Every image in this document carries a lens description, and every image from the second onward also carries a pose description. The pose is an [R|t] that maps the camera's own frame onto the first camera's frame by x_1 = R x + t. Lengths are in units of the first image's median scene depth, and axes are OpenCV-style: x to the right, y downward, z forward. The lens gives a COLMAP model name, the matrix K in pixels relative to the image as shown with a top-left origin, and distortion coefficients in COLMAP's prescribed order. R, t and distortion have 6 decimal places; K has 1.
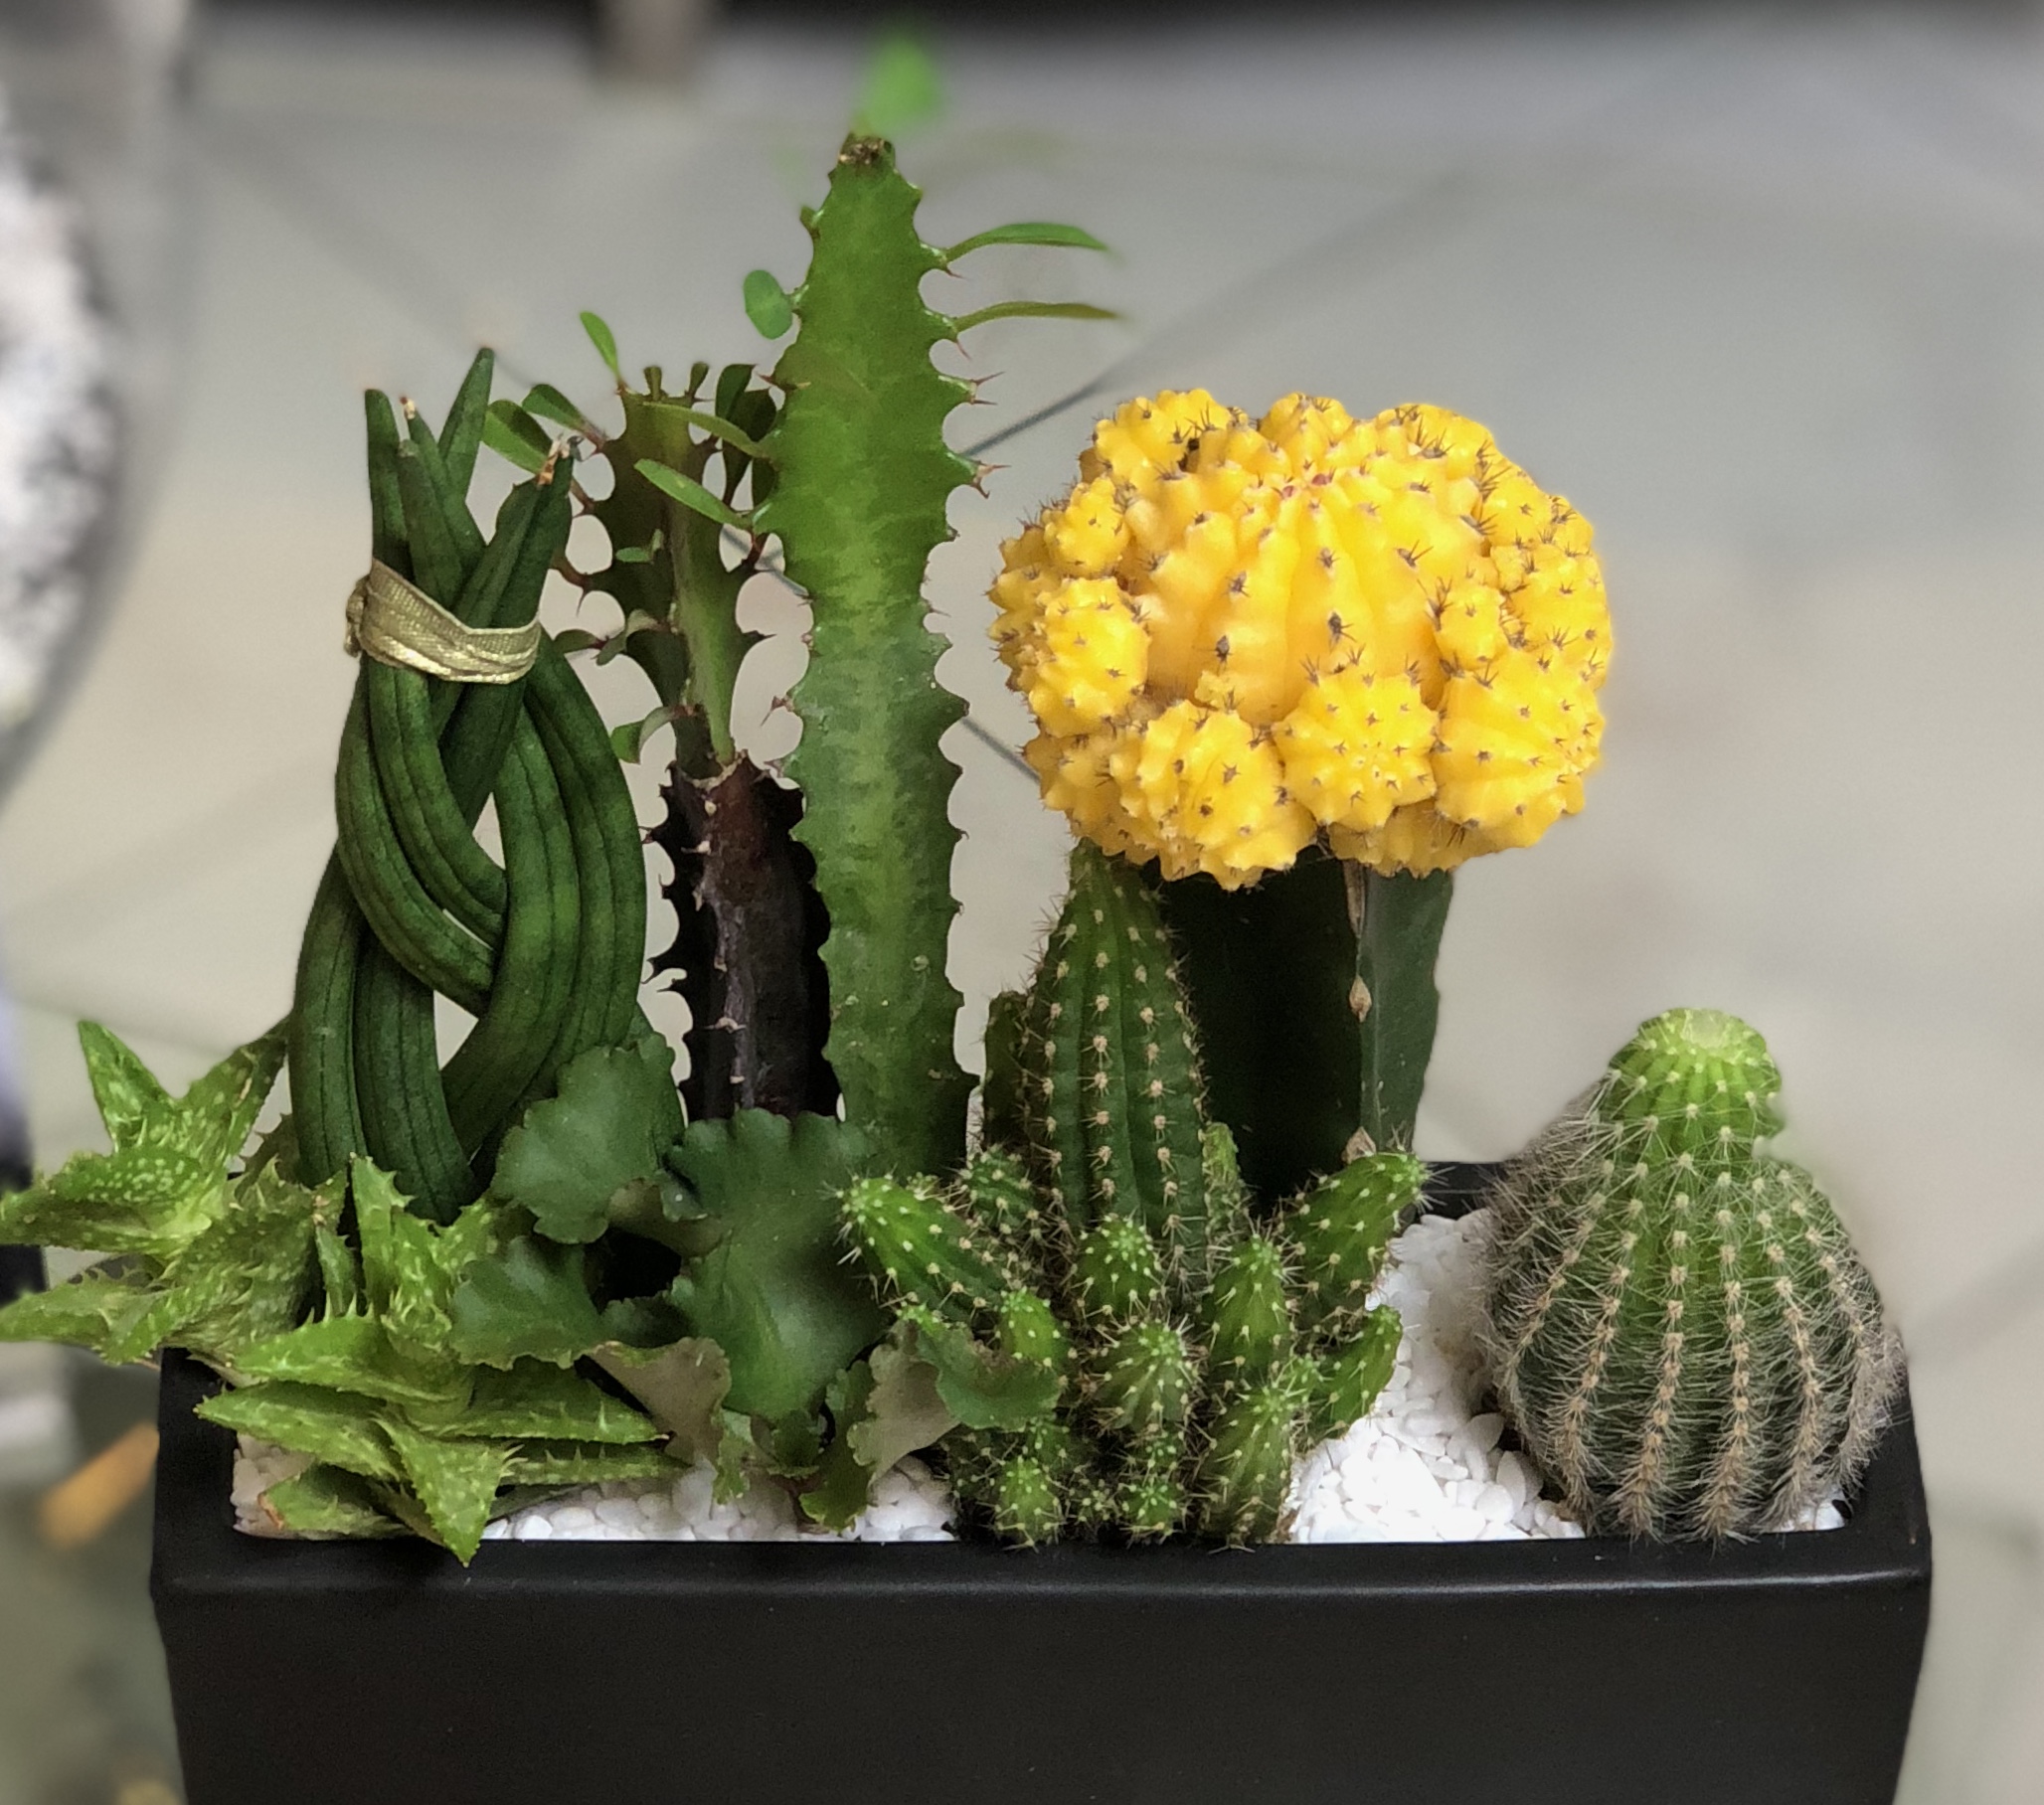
lens RADIAL K [[6012.8, 0, 1022.3], [0, 6012.8, 903.3], [0, 0, 1]] dist [-0.169854, 0.000000]
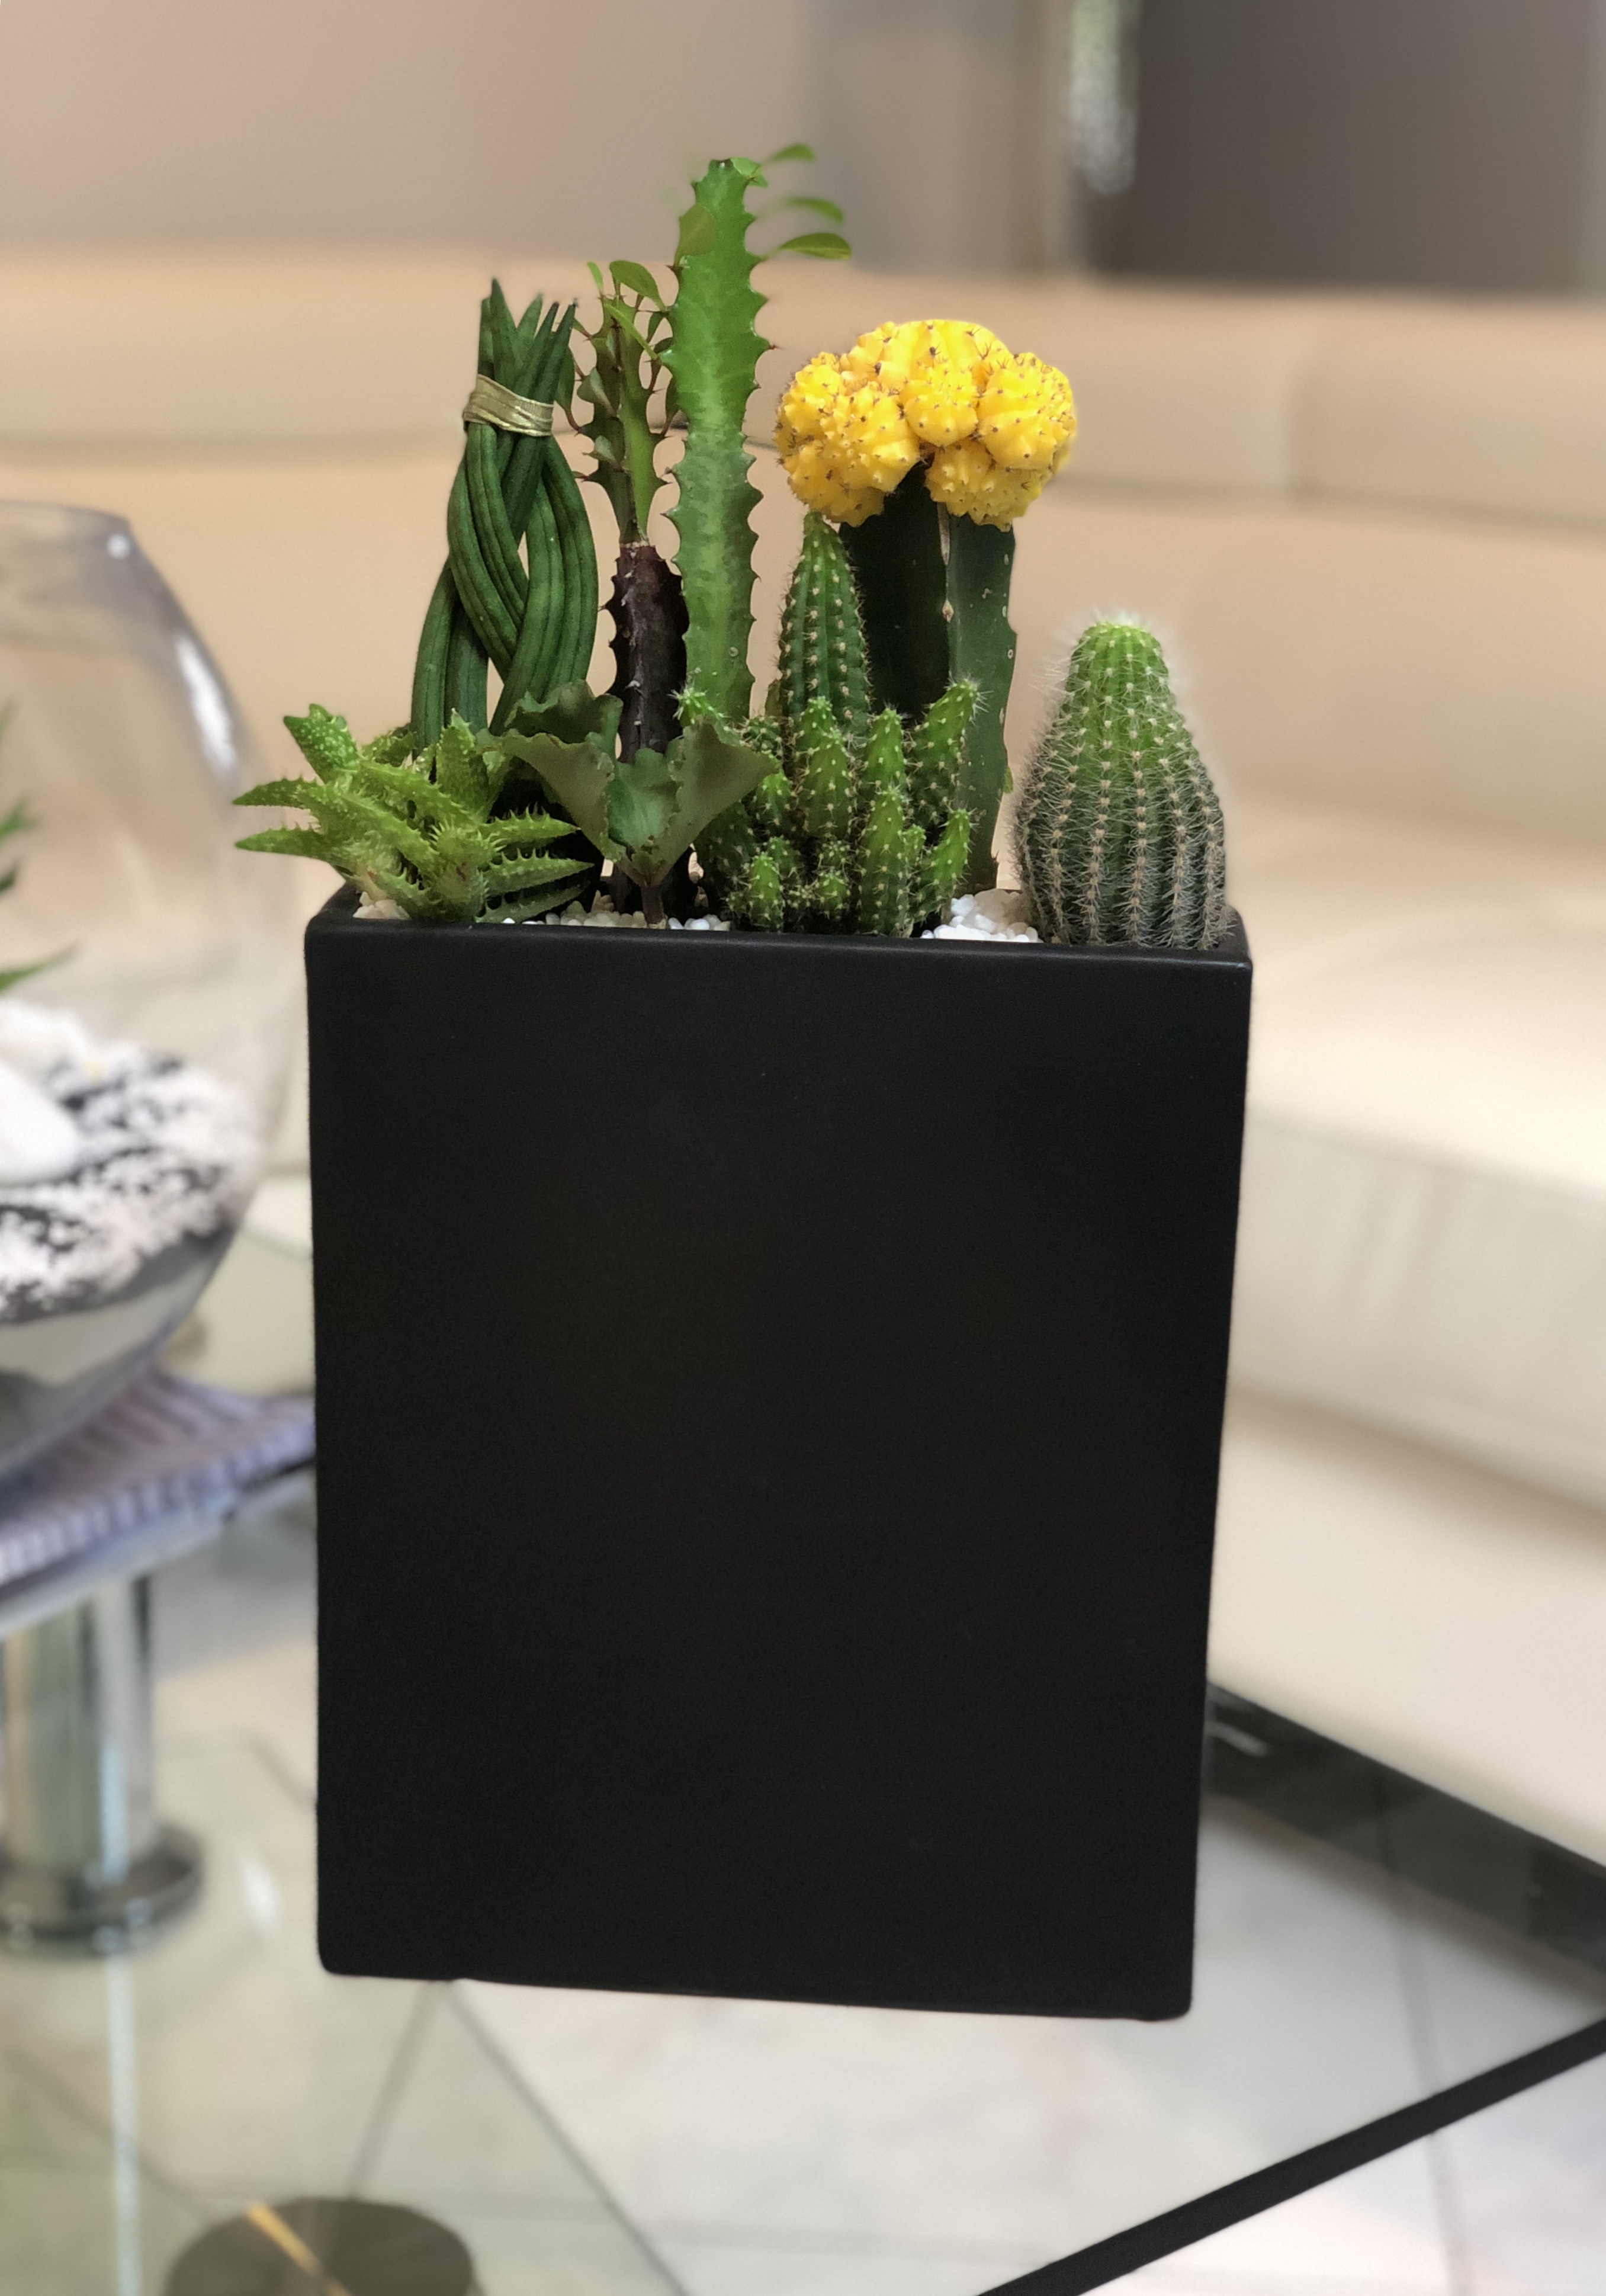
lens RADIAL K [[3652.4, 0, 807.3], [0, 3652.4, 1143.6], [0, 0, 1]] dist [0.012444, 0.000000]
pose [[0.995899, 0.039146, -0.081567, 0.114279], [-0.072934, 0.880847, -0.467750, 0.730888], [0.053538, 0.471780, 0.880089, 0.023611]]
